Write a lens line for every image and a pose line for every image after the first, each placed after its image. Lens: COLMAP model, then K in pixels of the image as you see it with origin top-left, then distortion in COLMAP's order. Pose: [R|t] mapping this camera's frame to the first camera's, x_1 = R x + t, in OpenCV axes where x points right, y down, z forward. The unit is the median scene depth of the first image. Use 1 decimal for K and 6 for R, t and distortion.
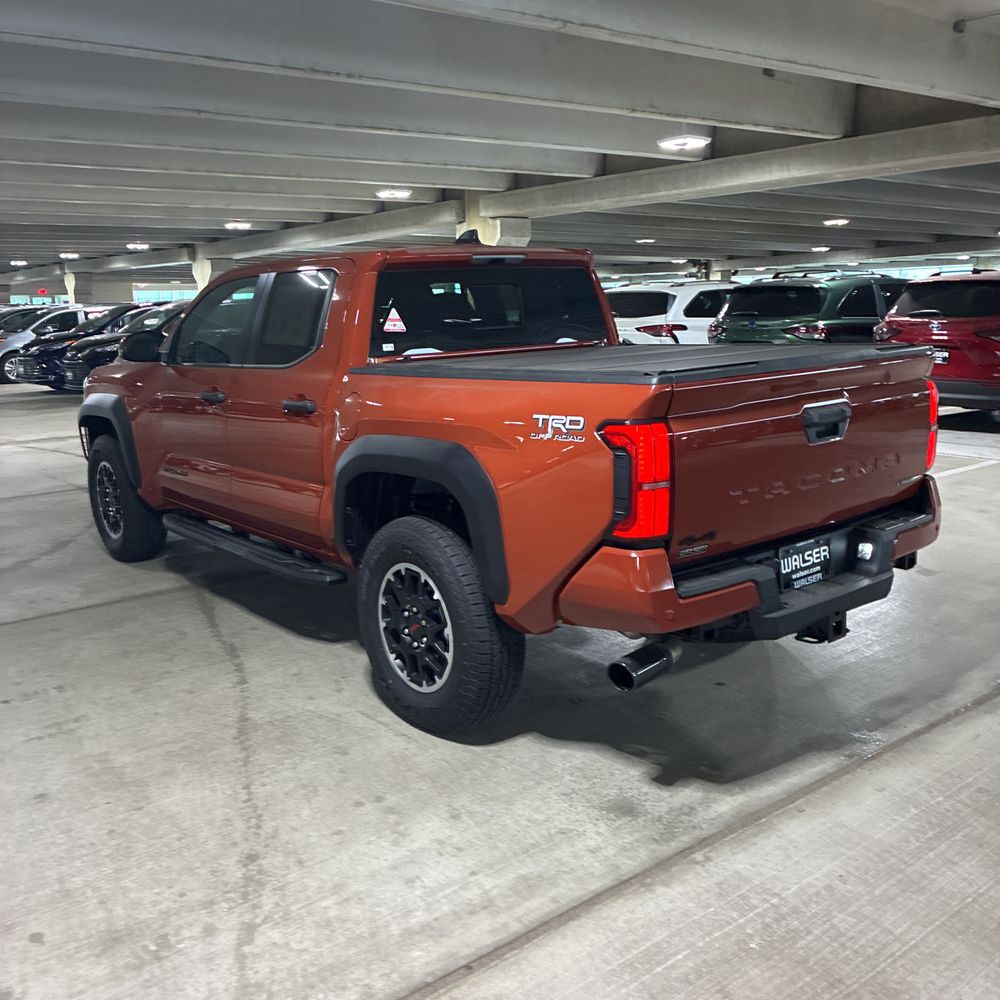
lens RADIAL K [[1008.2, 0, 490.4], [0, 1008.2, 488.9], [0, 0, 1]] dist [0.027840, -0.013663]
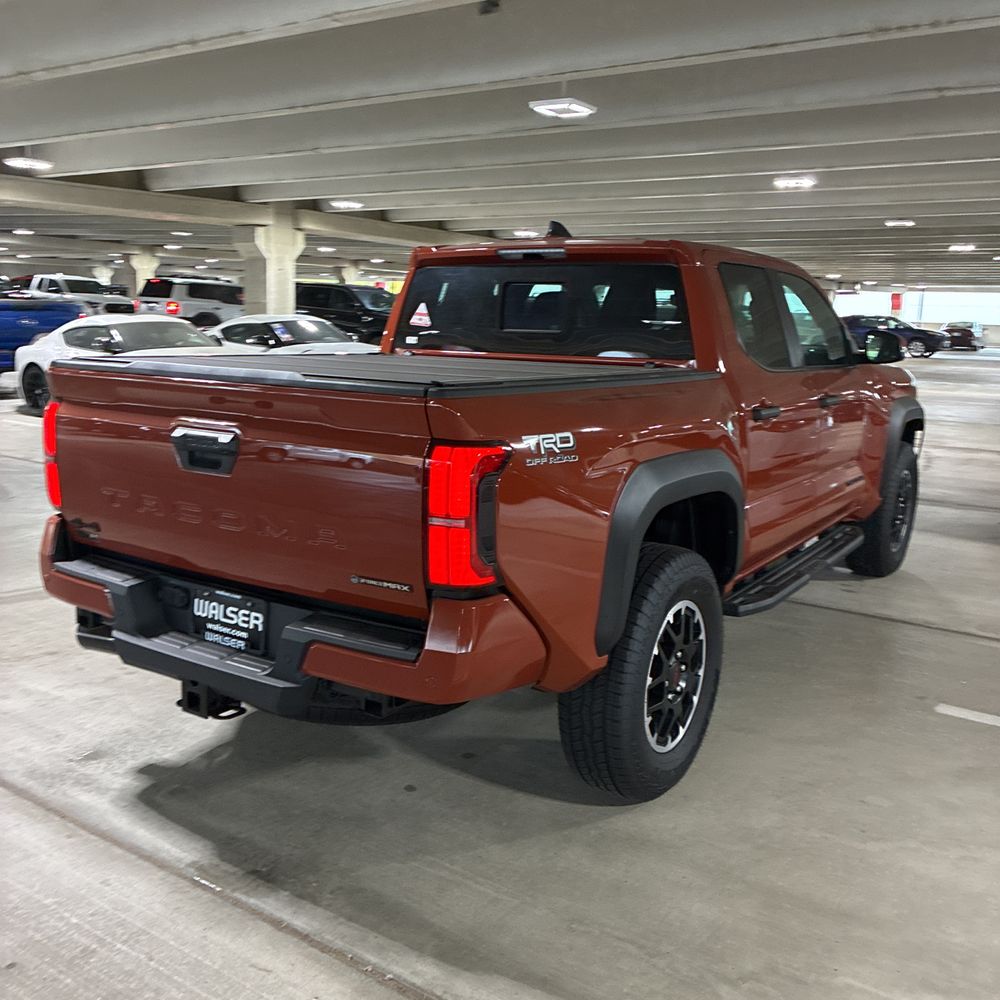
lens RADIAL K [[1008.2, 0, 490.4], [0, 1008.2, 488.9], [0, 0, 1]] dist [0.027840, -0.013663]
pose [[0.301148, 0.205360, -0.931202, 0.928565], [-0.209400, 0.966941, 0.145522, -0.160559], [0.930302, 0.151169, 0.334195, 0.751964]]
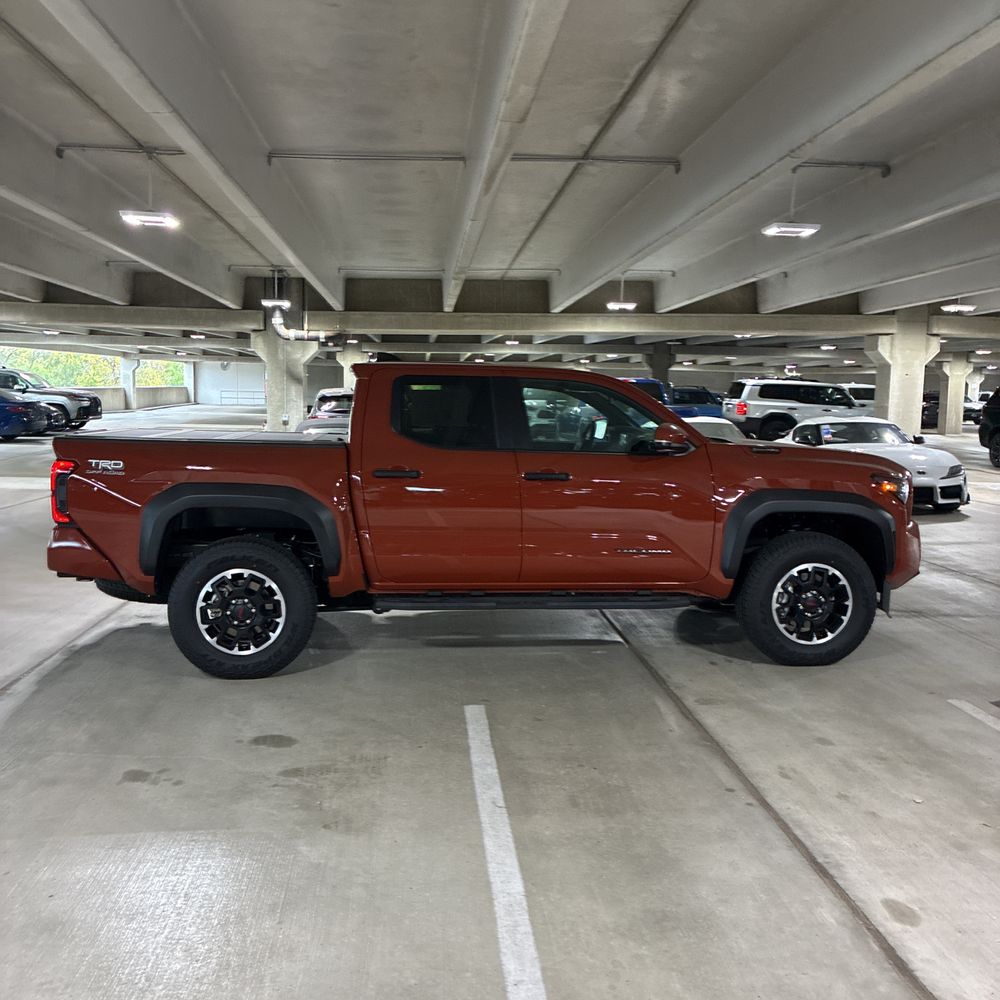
lens RADIAL K [[1016.8, 0, 505.7], [0, 1016.8, 509.2], [0, 0, 1]] dist [0.020140, 0.006165]
pose [[-0.548613, 0.114823, -0.828154, 1.201358], [-0.151806, 0.960380, 0.233720, -0.444925], [0.822179, 0.253940, -0.509446, 2.118328]]
